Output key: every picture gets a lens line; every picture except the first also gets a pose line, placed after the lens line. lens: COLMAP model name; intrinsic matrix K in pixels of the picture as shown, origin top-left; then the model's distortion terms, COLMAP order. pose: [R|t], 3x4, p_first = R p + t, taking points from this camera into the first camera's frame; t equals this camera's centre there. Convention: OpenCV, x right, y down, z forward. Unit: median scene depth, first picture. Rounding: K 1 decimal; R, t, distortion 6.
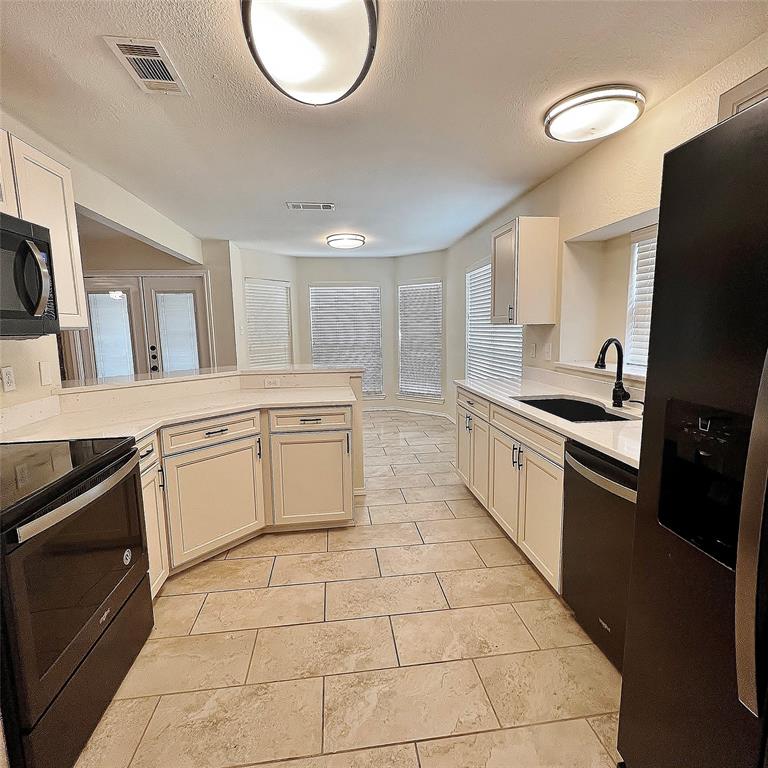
lens RADIAL K [[413.6, 0, 388.6], [0, 413.6, 384.0], [0, 0, 1]] dist [0.005024, 0.001094]
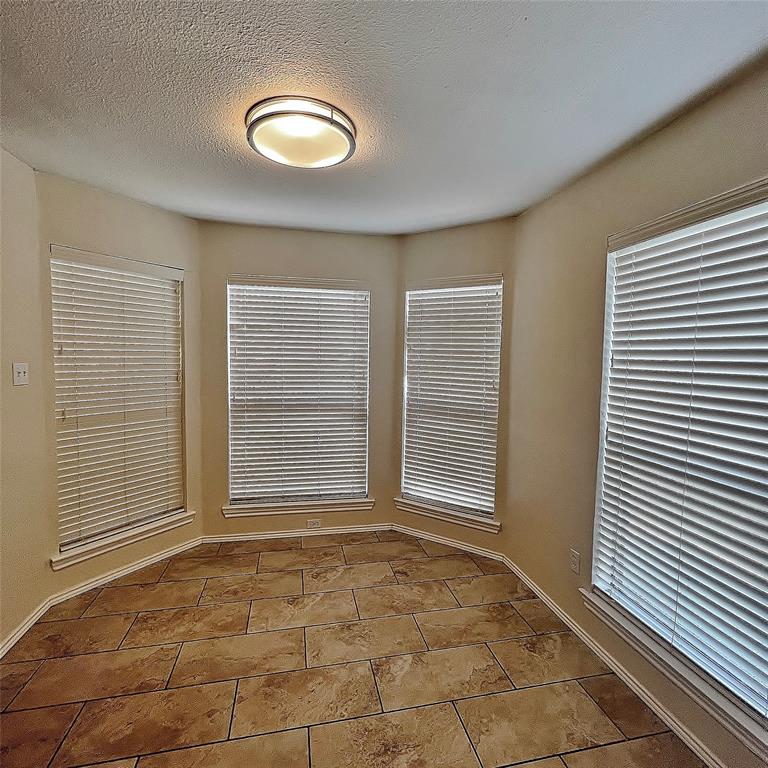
lens RADIAL K [[413.6, 0, 388.6], [0, 413.6, 384.0], [0, 0, 1]] dist [0.005024, 0.001094]
pose [[0.995081, 0.027569, 0.095150, -0.046955], [-0.021188, 0.997499, -0.067428, -0.092623], [-0.096770, 0.065081, 0.993177, 0.533622]]
